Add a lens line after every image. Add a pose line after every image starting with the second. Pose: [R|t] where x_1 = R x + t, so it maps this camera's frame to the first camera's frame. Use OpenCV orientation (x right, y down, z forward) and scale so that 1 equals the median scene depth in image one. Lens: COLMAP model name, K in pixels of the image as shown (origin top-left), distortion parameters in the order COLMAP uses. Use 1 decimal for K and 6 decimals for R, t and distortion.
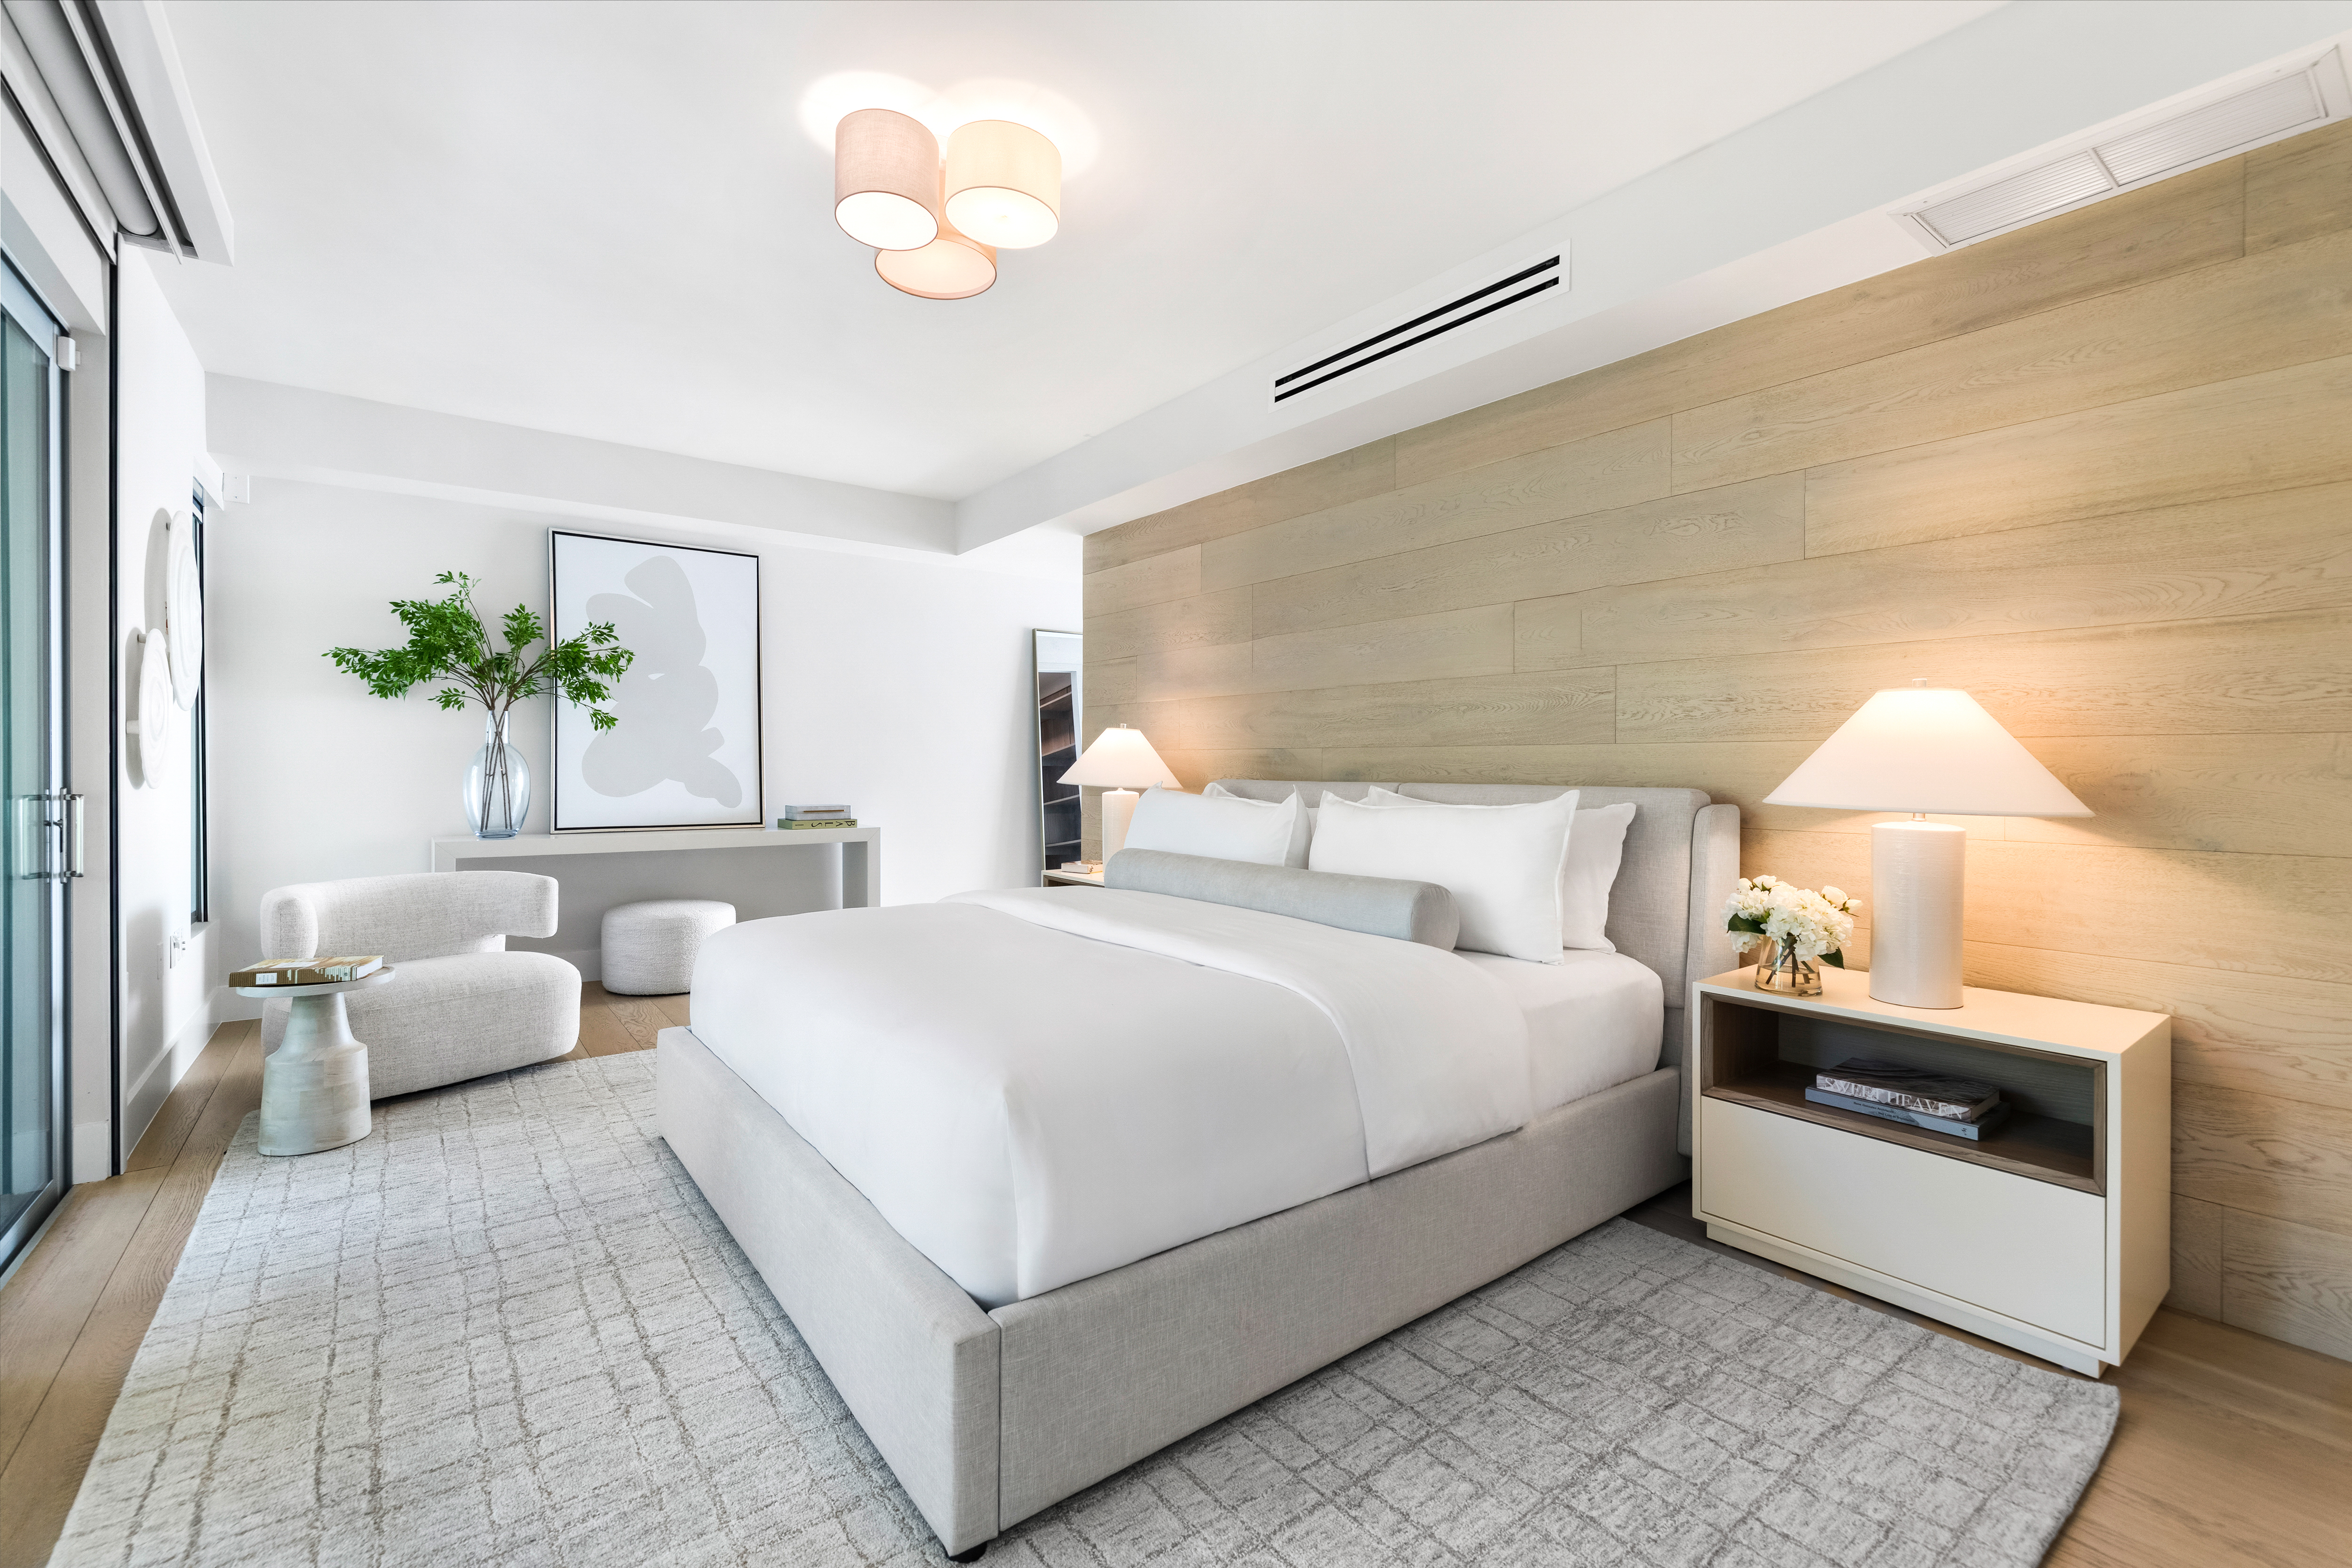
lens RADIAL K [[1008.2, 0, 1176.0], [0, 1008.2, 784.0], [0, 0, 1]] dist [-0.000704, -0.000072]
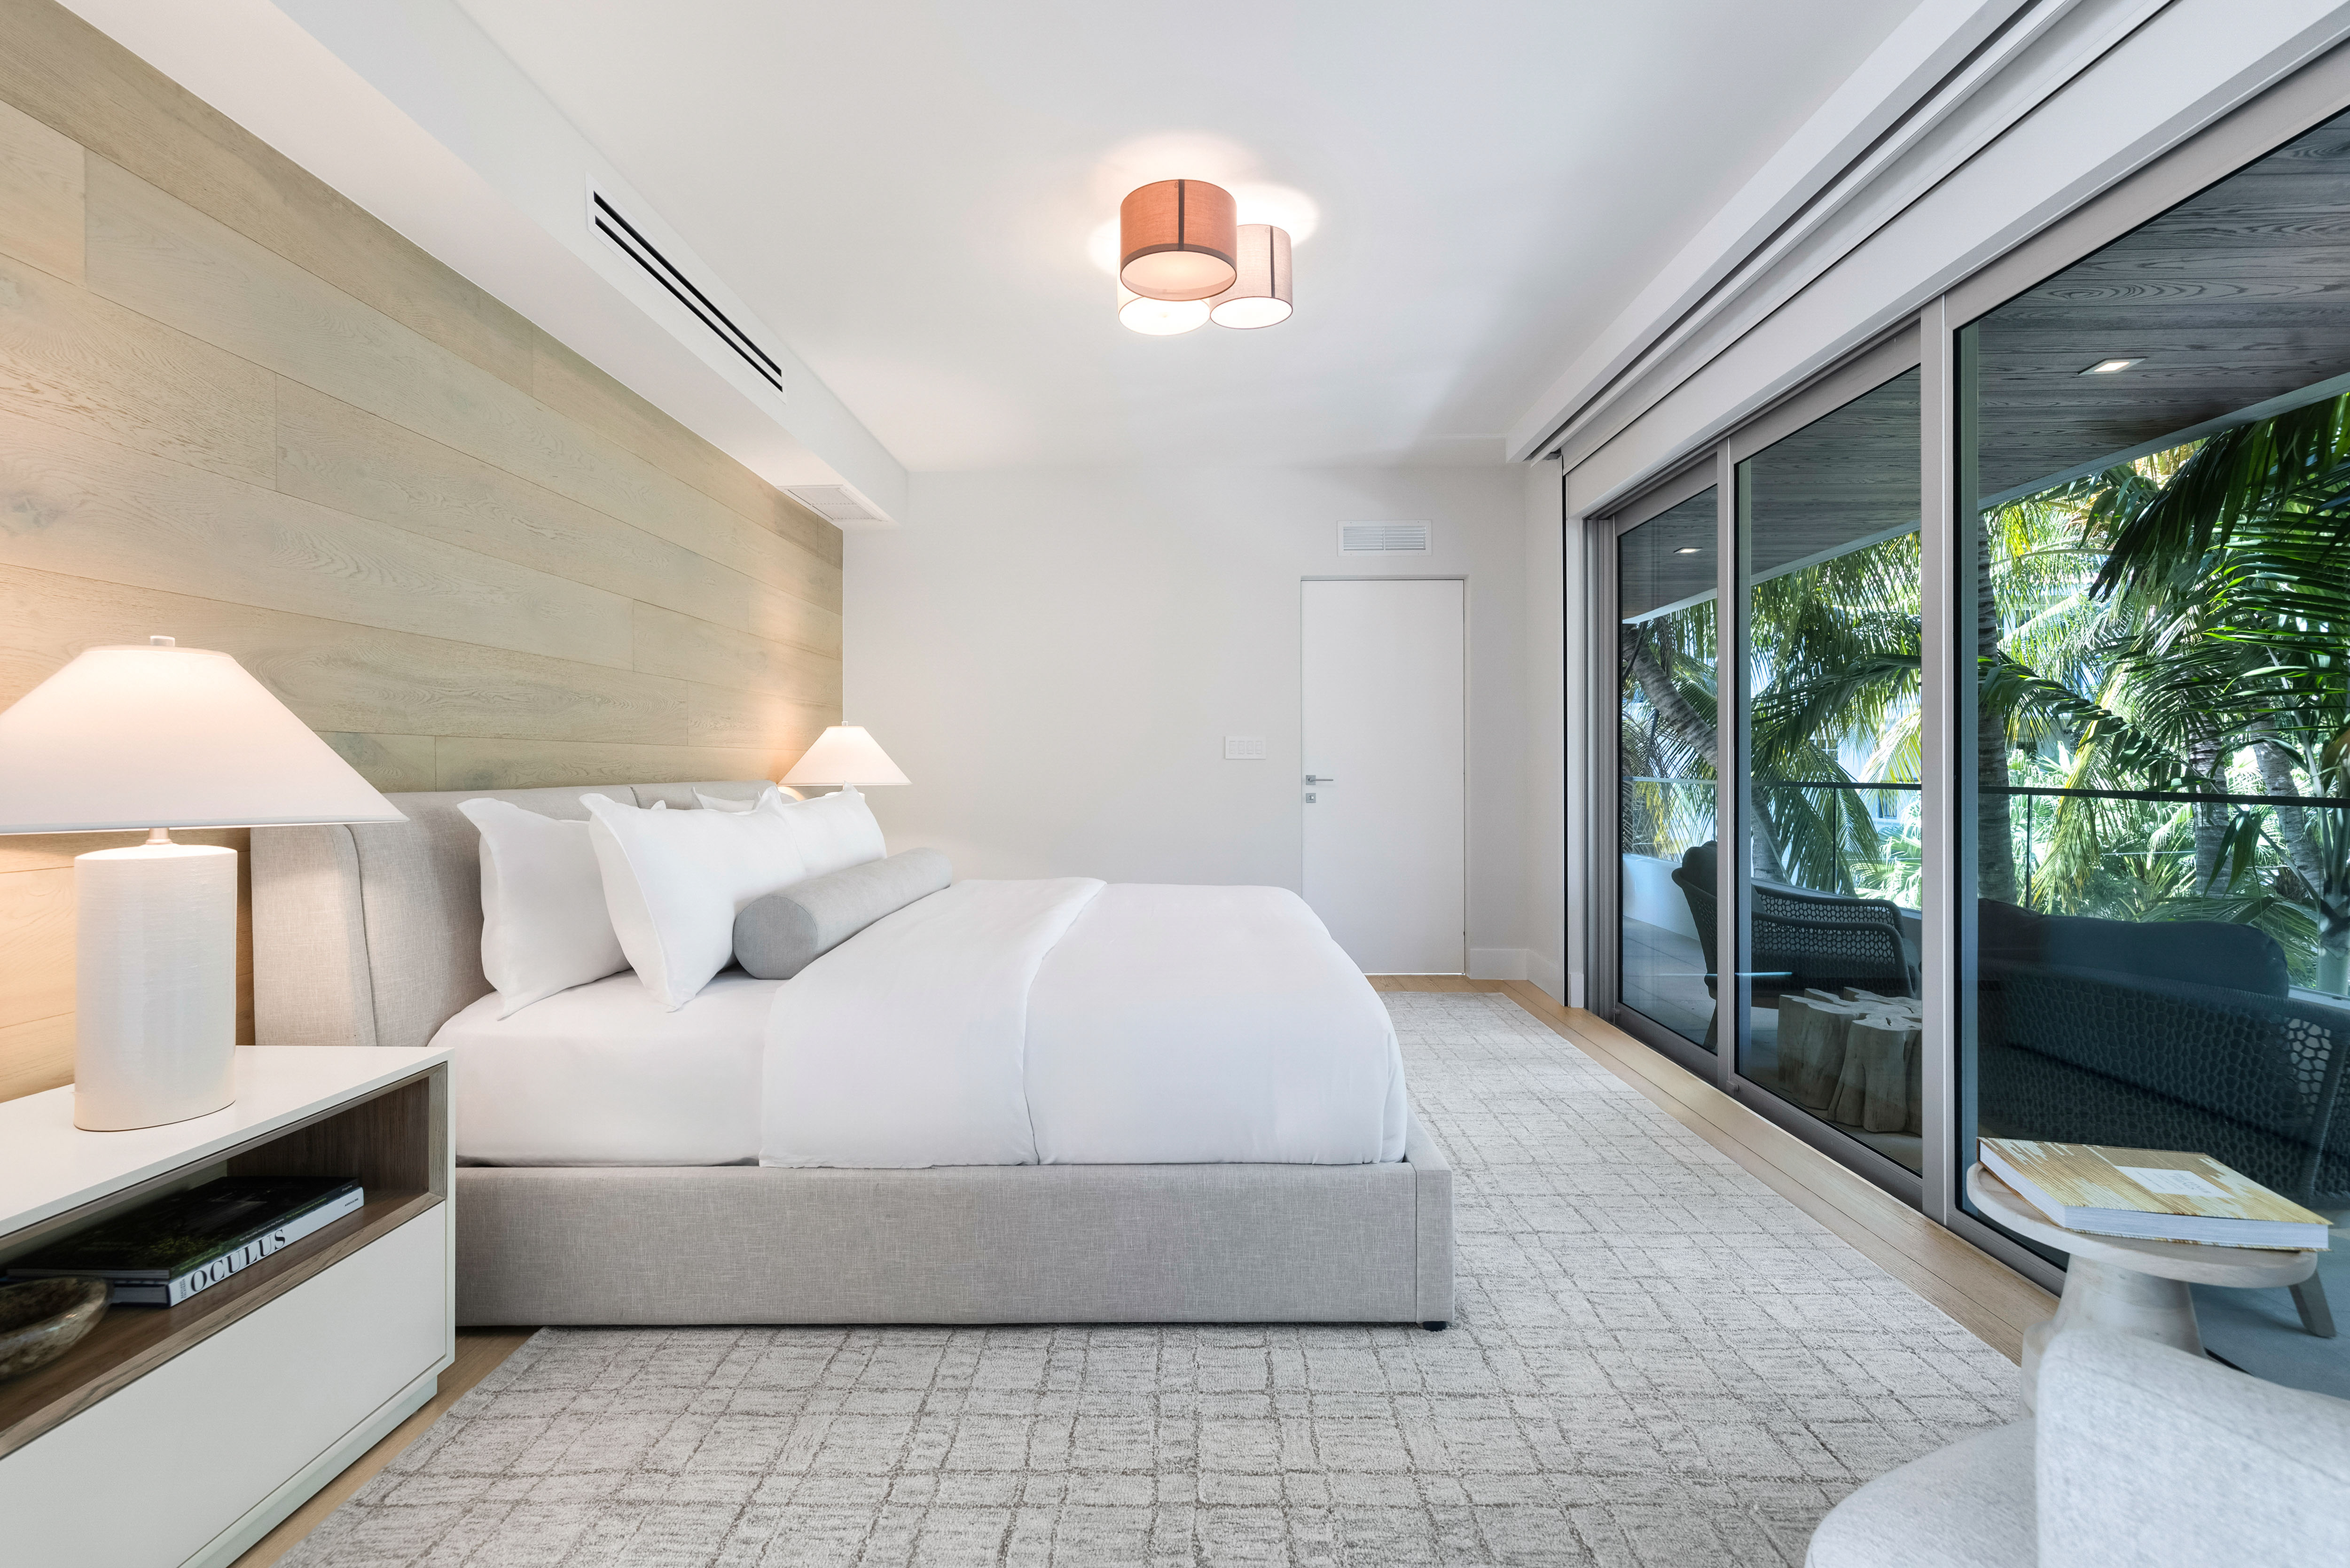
lens RADIAL K [[1048.9, 0, 1169.0], [0, 1048.9, 762.5], [0, 0, 1]] dist [-0.010196, -0.000025]
pose [[-0.787486, 0.000980, 0.616332, -0.652595], [0.011272, 0.999854, 0.012813, -0.025057], [-0.616230, 0.017037, -0.787382, 1.361310]]
